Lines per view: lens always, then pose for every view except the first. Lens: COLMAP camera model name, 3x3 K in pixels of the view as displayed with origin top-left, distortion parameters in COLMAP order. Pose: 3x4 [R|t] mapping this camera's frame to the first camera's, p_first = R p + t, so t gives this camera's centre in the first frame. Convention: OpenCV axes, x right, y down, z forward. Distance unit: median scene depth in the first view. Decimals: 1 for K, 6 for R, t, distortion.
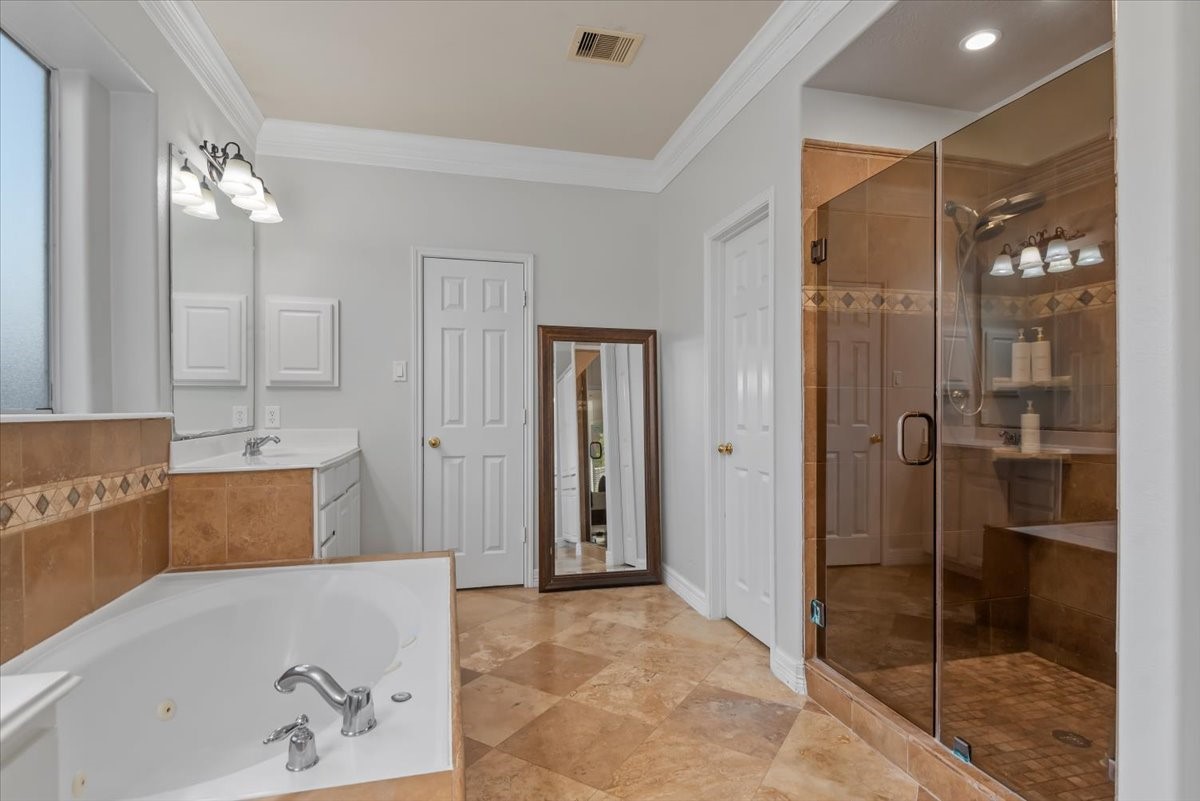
lens RADIAL K [[597.4, 0, 597.9], [0, 597.4, 407.1], [0, 0, 1]] dist [0.038908, -0.025809]
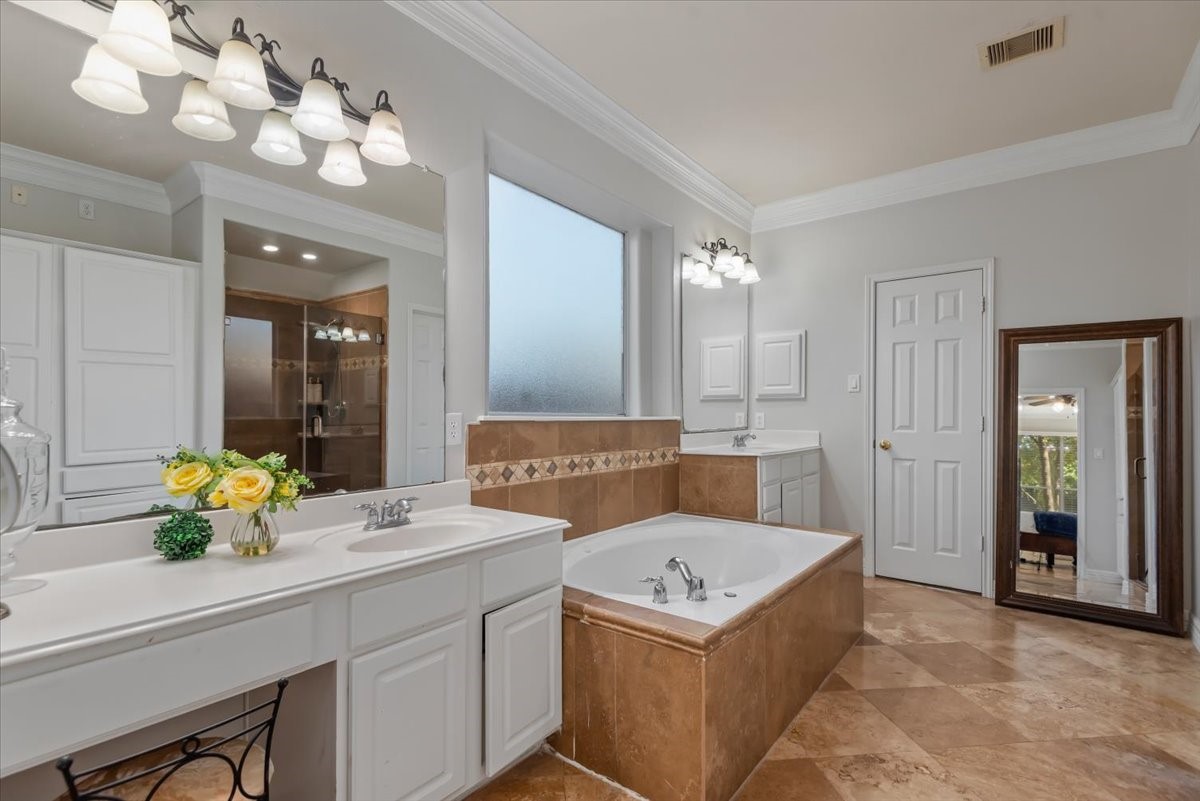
lens RADIAL K [[554.3, 0, 600.8], [0, 554.3, 409.9], [0, 0, 1]] dist [-0.000349, -0.000680]
pose [[0.612473, -0.003309, -0.790484, 0.288329], [-0.002384, 0.999979, -0.006032, 0.000076], [0.790488, 0.005579, 0.612452, -0.079024]]
